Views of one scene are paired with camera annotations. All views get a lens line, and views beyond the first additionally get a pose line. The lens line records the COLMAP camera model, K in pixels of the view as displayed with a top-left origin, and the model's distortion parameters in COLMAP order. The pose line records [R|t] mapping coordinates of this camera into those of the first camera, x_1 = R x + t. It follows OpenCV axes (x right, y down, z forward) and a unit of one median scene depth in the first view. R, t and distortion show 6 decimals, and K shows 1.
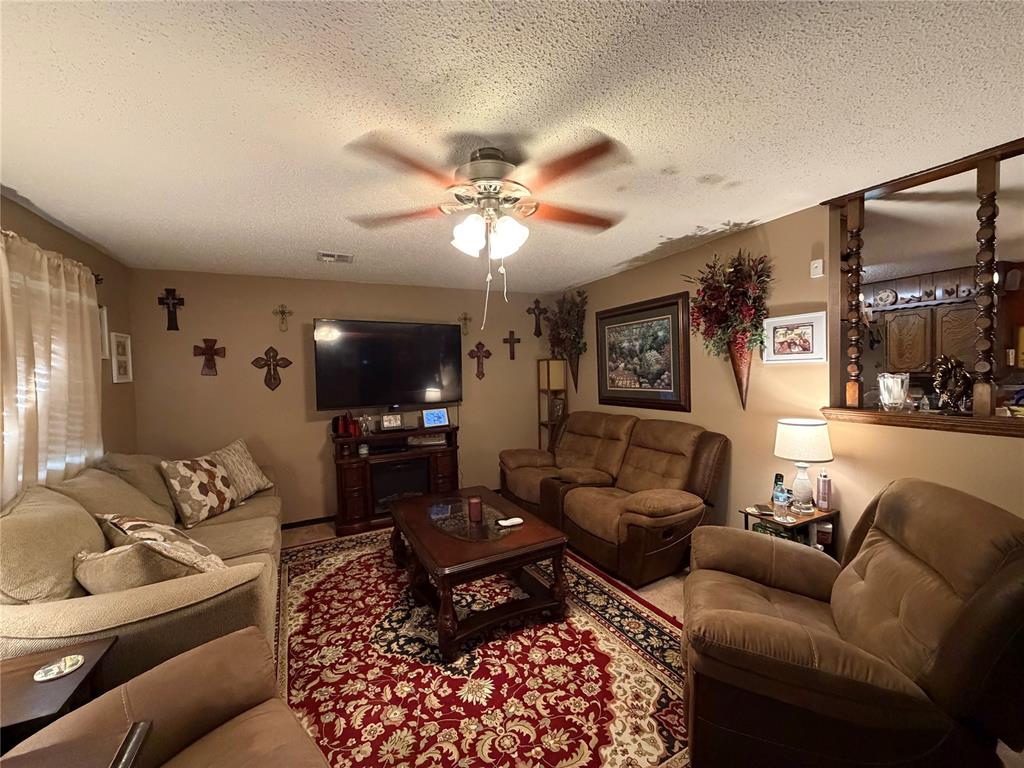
lens RADIAL K [[408.1, 0, 510.2], [0, 408.1, 384.1], [0, 0, 1]] dist [0.000312, -0.000112]
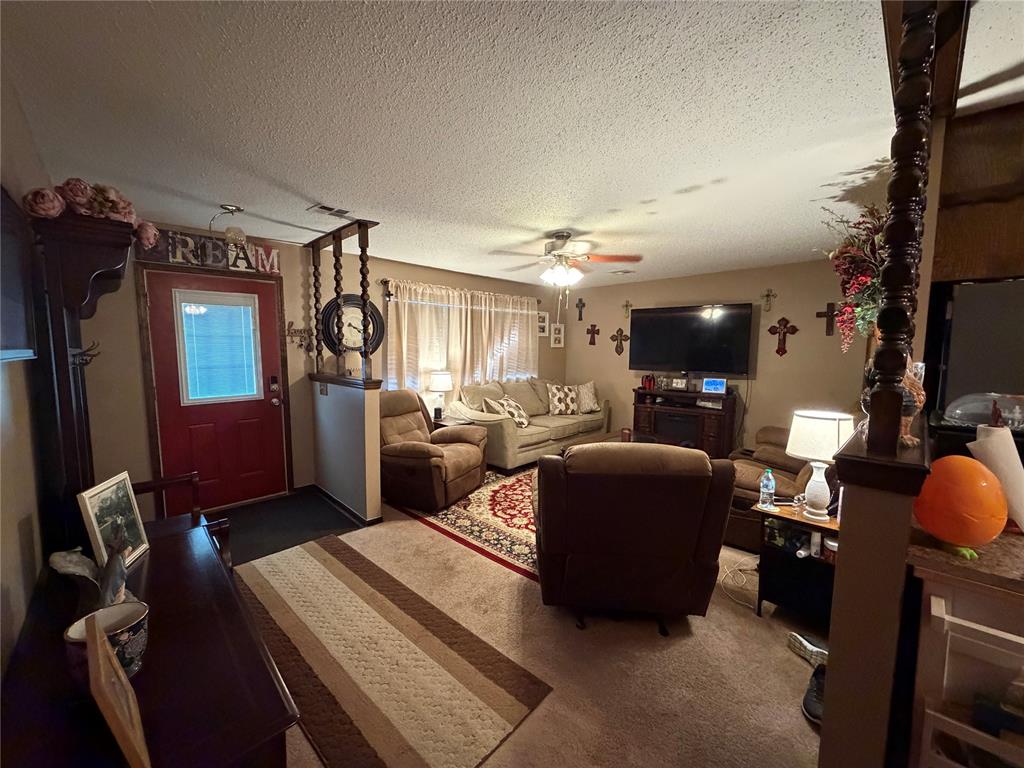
lens RADIAL K [[408.1, 0, 505.4], [0, 408.1, 386.1], [0, 0, 1]] dist [0.000312, -0.000112]
pose [[0.319170, 0.118241, -0.940292, 1.027909], [-0.046915, 0.992941, 0.108937, -0.023243], [0.946536, 0.009345, 0.322464, 0.074400]]
